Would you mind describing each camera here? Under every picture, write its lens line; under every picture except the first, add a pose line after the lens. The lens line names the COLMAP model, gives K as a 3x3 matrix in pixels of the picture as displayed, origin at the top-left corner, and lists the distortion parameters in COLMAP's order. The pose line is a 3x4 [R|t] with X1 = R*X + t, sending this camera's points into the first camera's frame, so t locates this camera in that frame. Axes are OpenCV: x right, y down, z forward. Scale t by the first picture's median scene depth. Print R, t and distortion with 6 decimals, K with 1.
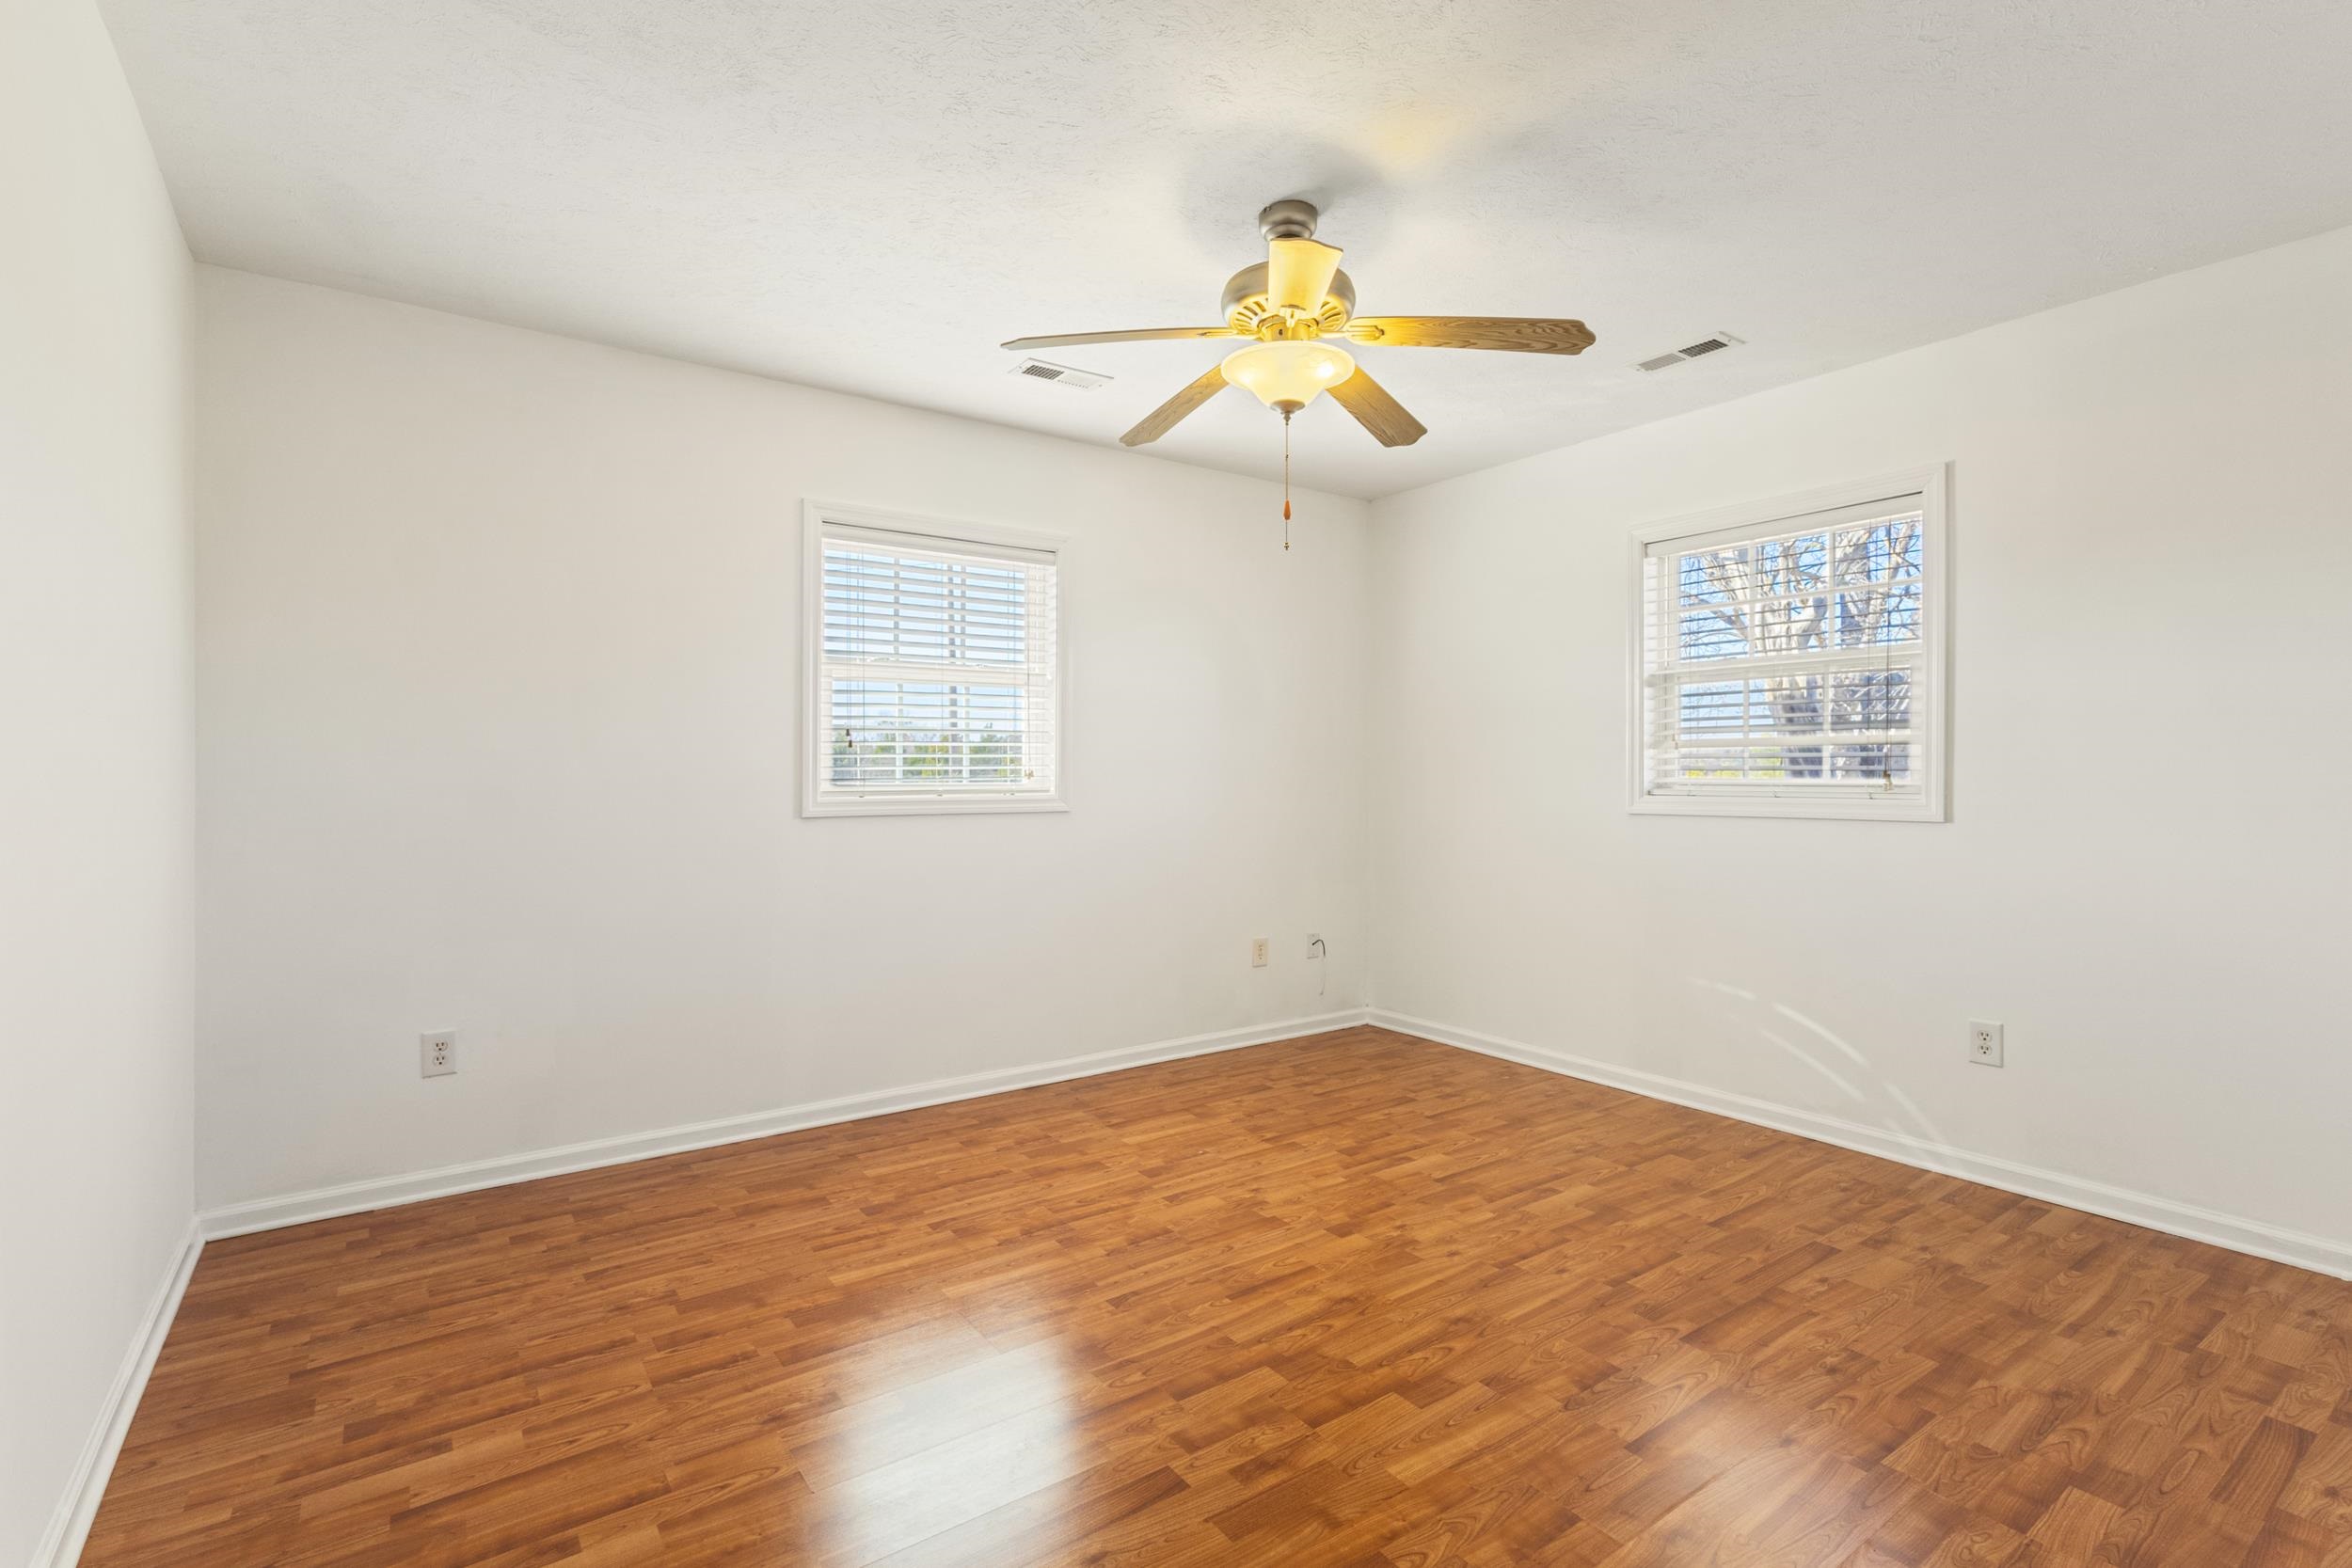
lens RADIAL K [[1091.8, 0, 1171.3], [0, 1091.8, 790.4], [0, 0, 1]] dist [0.003505, 0.002356]
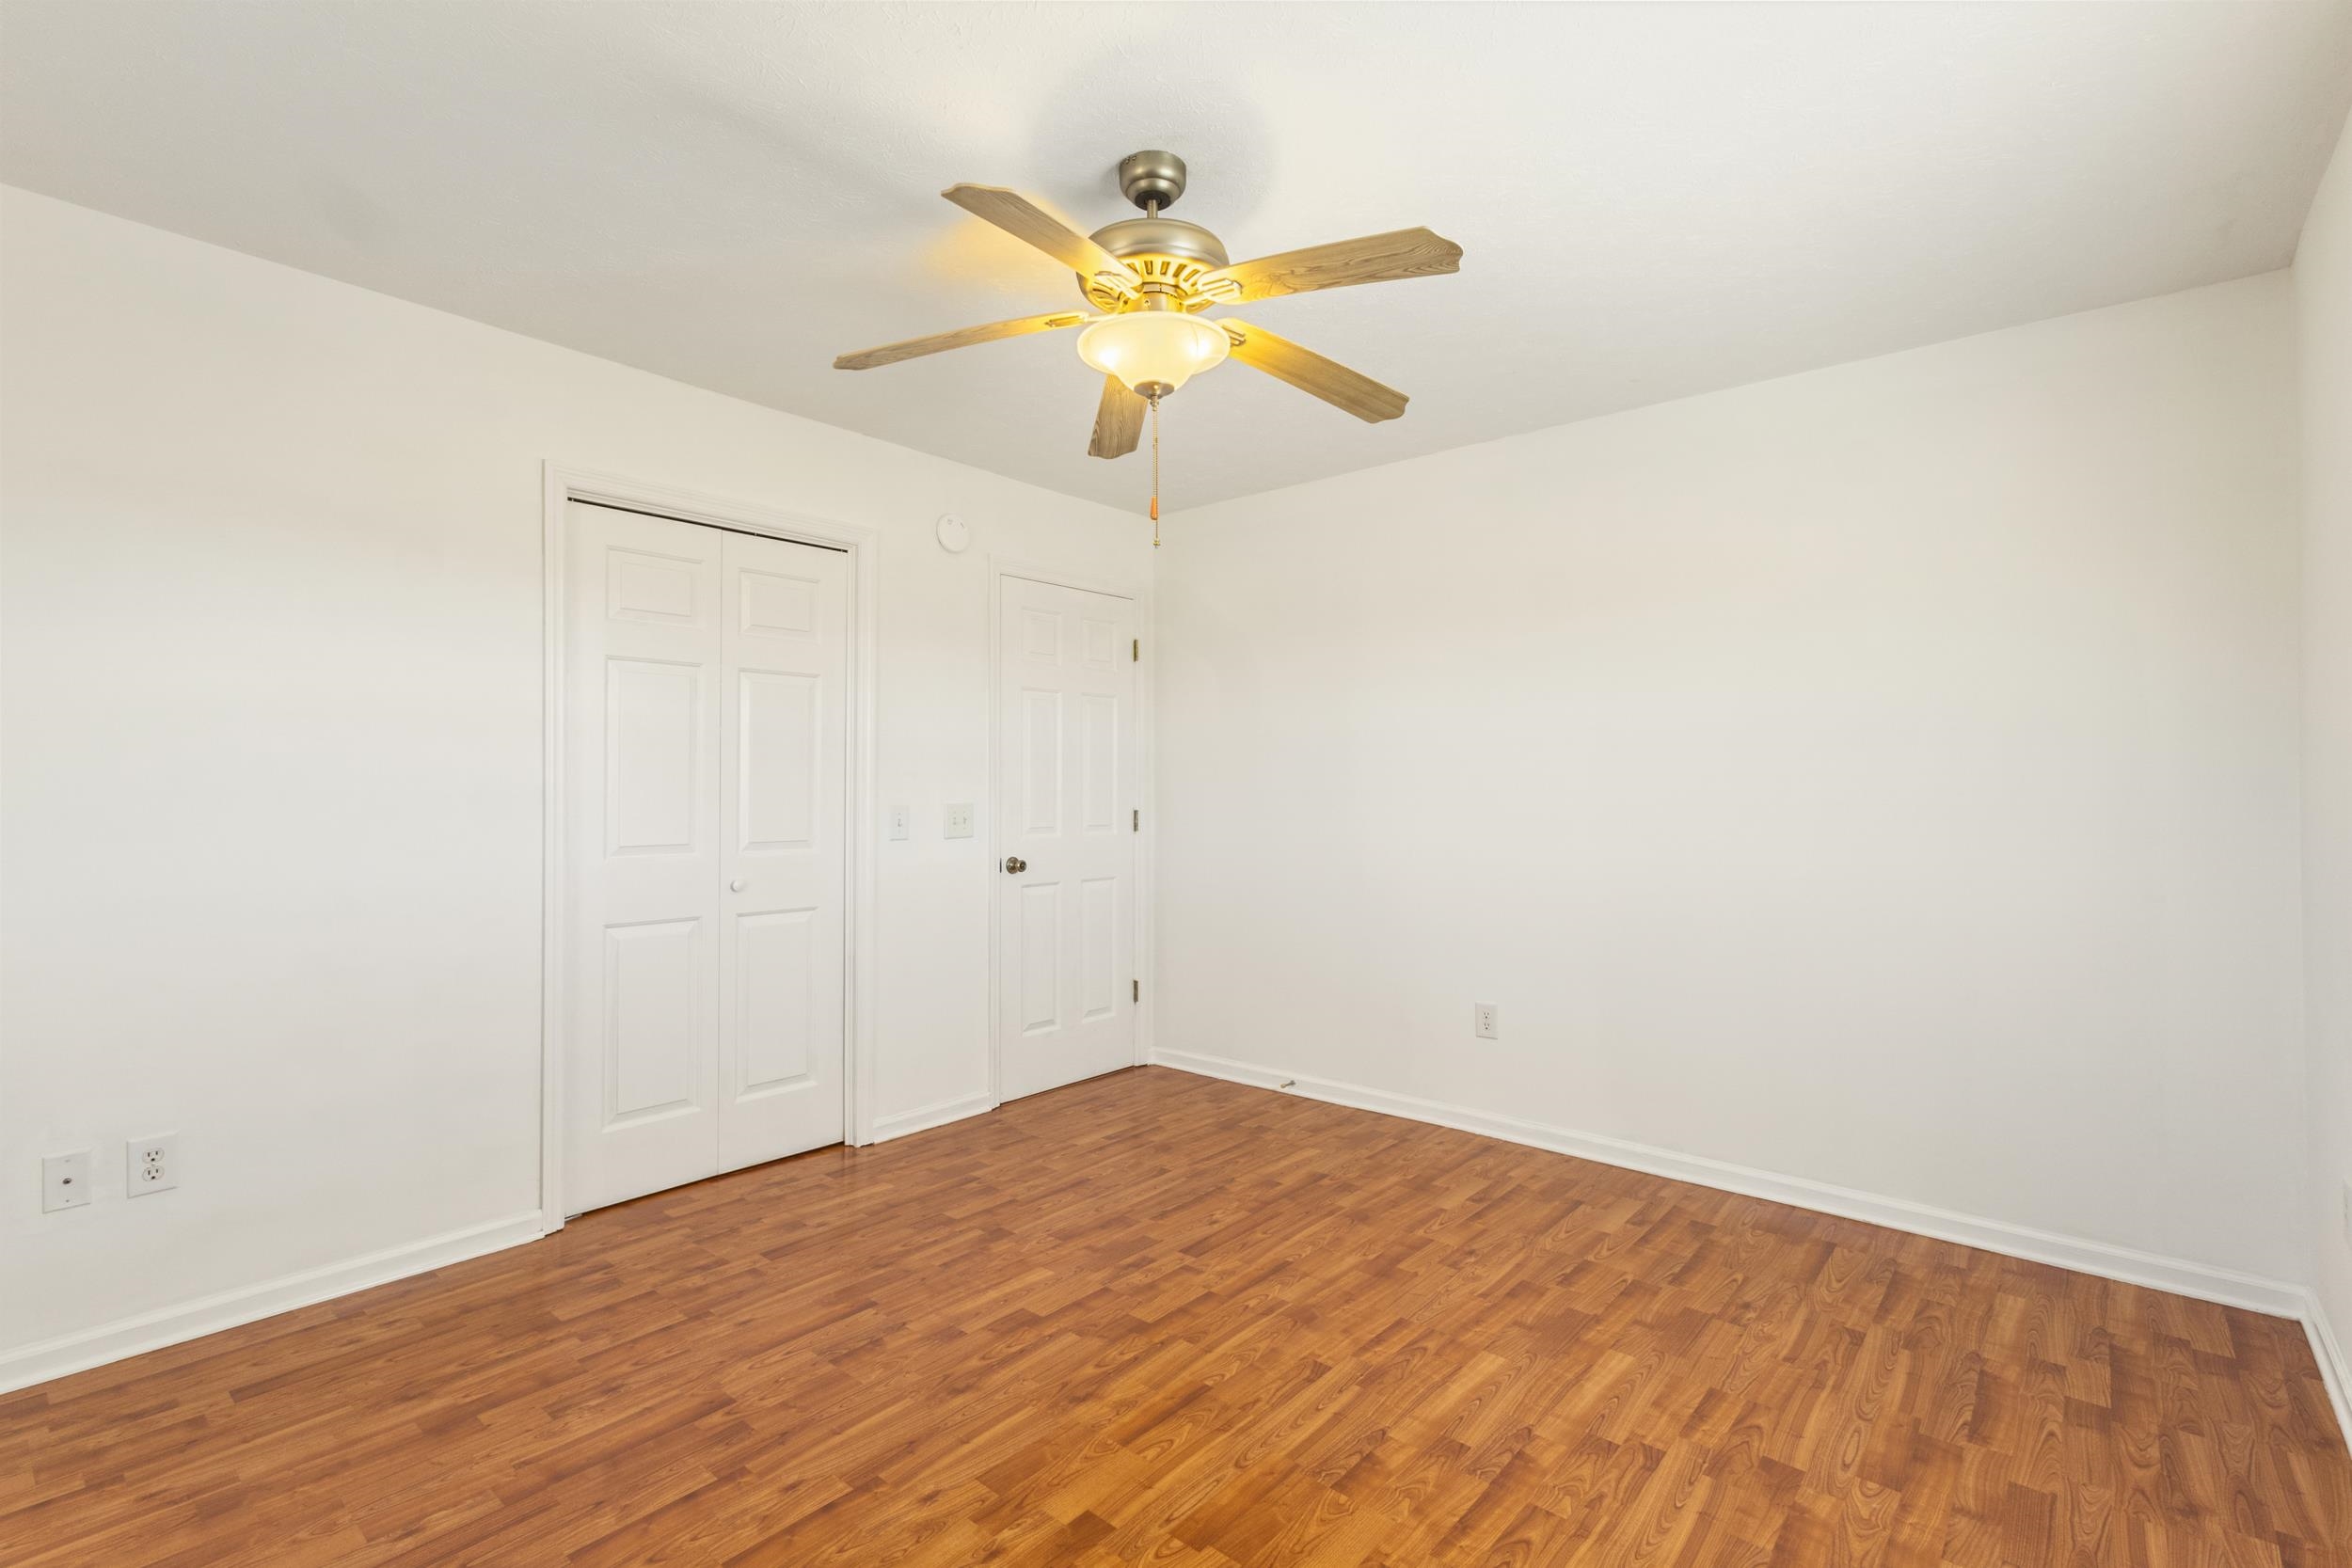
lens RADIAL K [[1091.8, 0, 1165.2], [0, 1091.8, 787.6], [0, 0, 1]] dist [0.003505, 0.002356]
pose [[-0.972589, -0.006232, -0.232445, 0.306522], [-0.010116, 0.999828, 0.015523, -0.049512], [0.232309, 0.017449, -0.972486, 1.892117]]
